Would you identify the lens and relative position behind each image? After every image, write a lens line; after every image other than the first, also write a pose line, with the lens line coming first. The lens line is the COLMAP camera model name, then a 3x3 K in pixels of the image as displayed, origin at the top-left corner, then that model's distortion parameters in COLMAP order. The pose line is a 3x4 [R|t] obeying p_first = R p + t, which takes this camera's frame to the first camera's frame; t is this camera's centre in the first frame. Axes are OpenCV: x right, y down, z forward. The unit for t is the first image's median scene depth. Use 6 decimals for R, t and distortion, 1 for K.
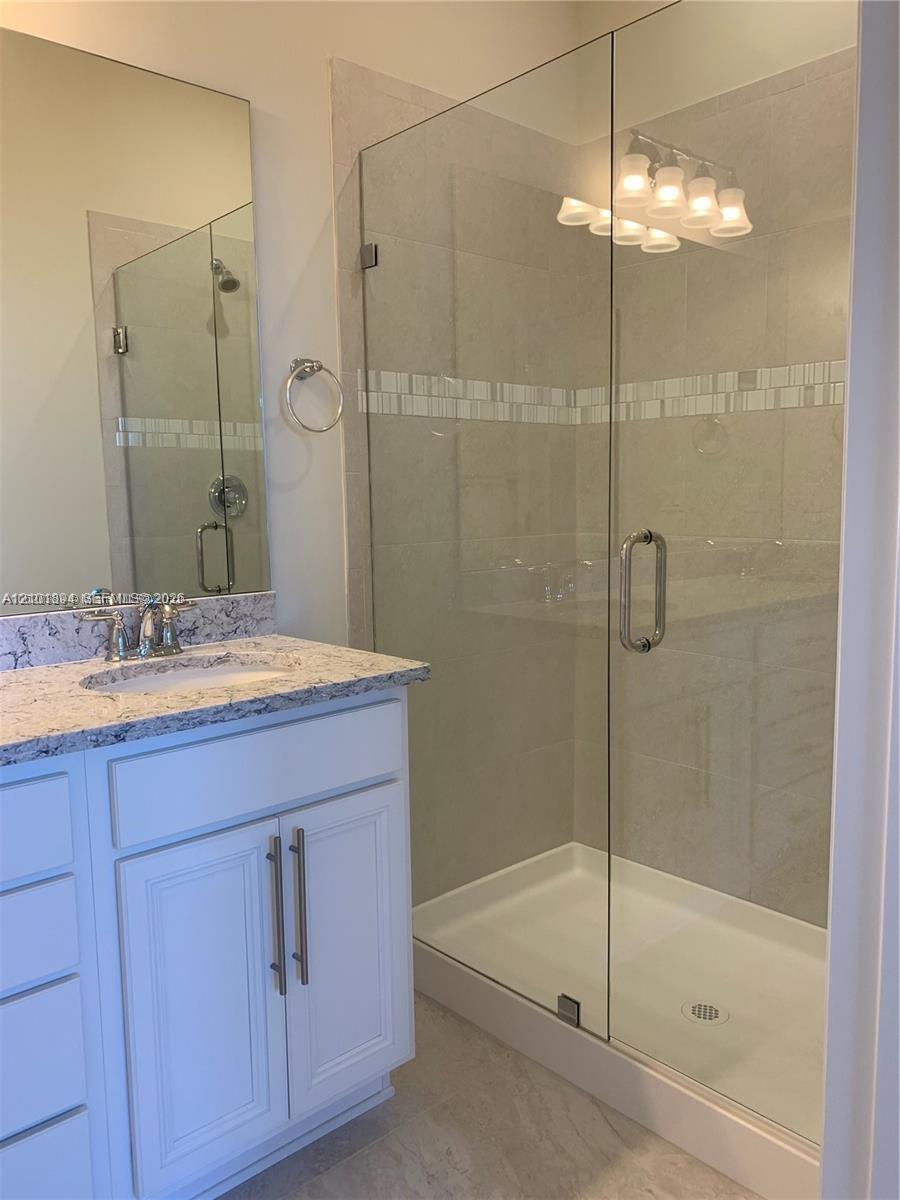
lens RADIAL K [[910.7, 0, 443.4], [0, 910.7, 605.0], [0, 0, 1]] dist [0.040583, -0.053001]
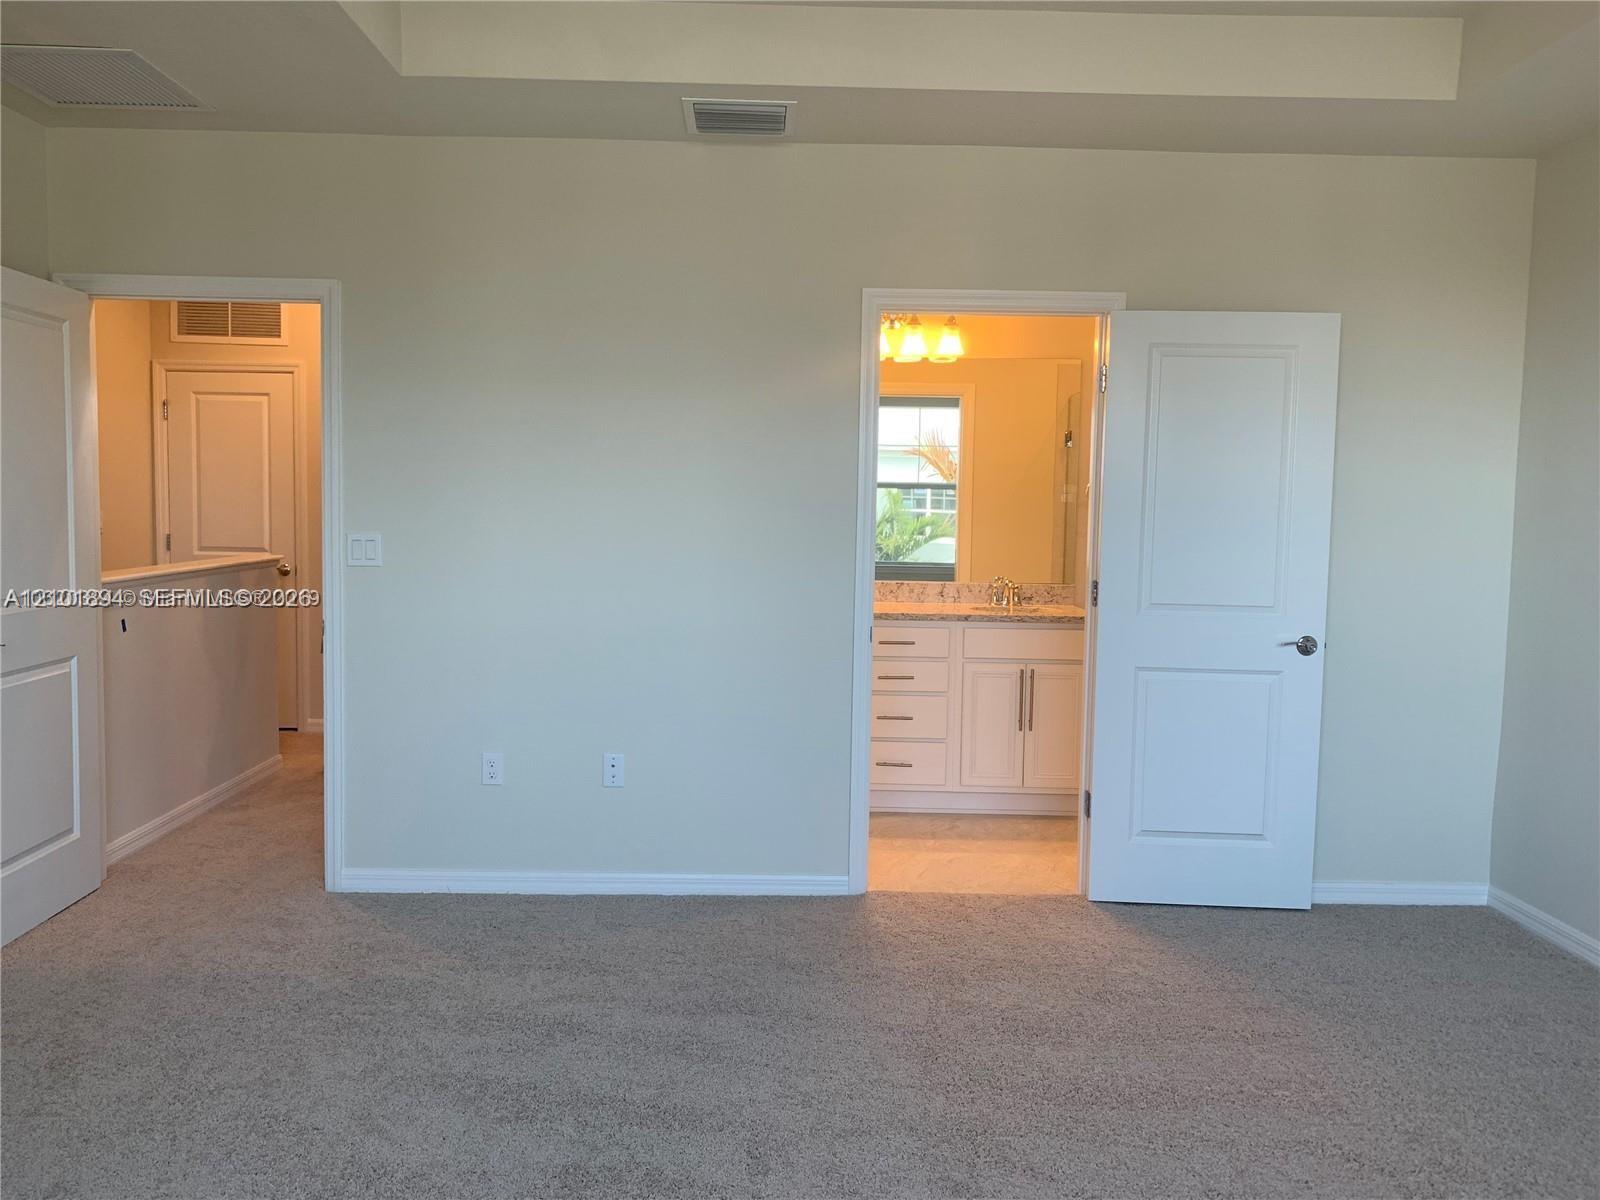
lens RADIAL K [[1214.3, 0, 798.3], [0, 1214.3, 597.6], [0, 0, 1]] dist [0.040583, -0.053001]
pose [[0.755202, 0.075016, -0.651185, 1.084413], [-0.108265, 0.994061, -0.011043, 0.107675], [0.646490, 0.078840, 0.758838, -1.419327]]
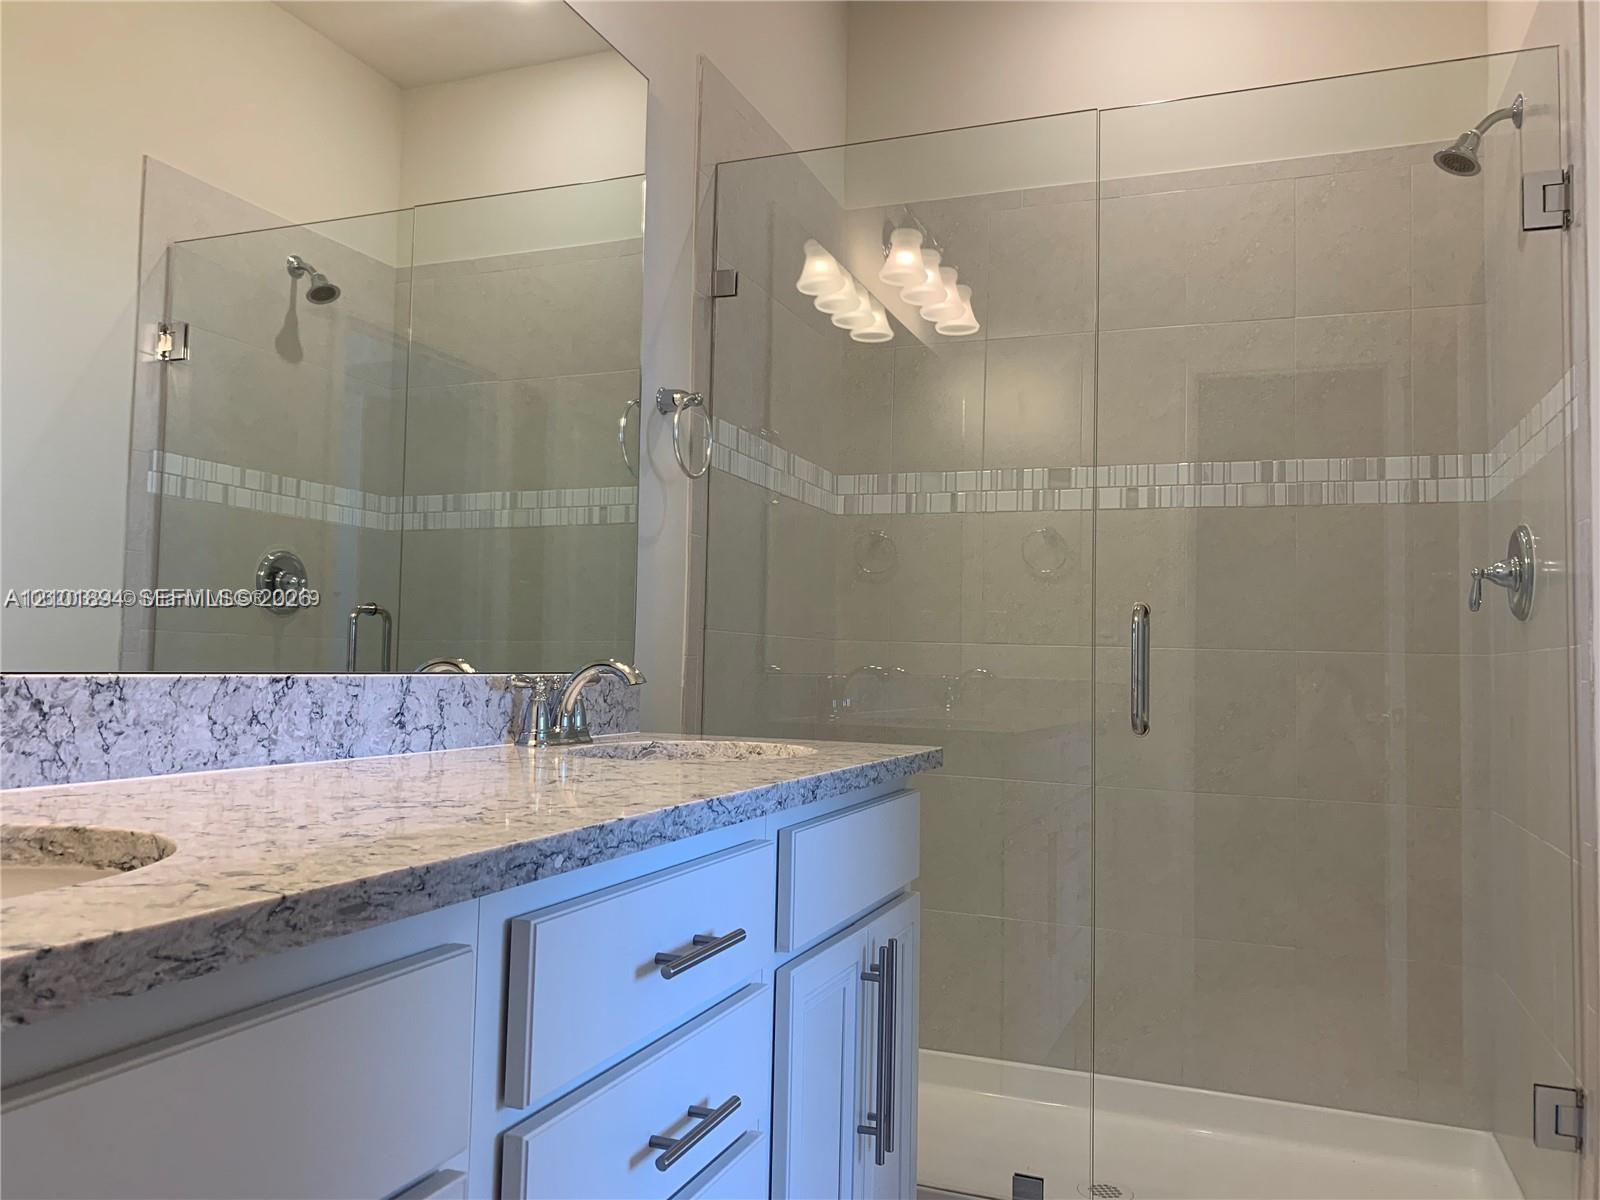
lens RADIAL K [[1214.3, 0, 798.4], [0, 1214.3, 586.8], [0, 0, 1]] dist [0.040583, -0.053001]
pose [[0.888345, 0.064667, 0.454601, -0.508754], [0.020547, 0.983444, -0.180045, 0.093997], [-0.458718, 0.169283, 0.872308, 0.041439]]
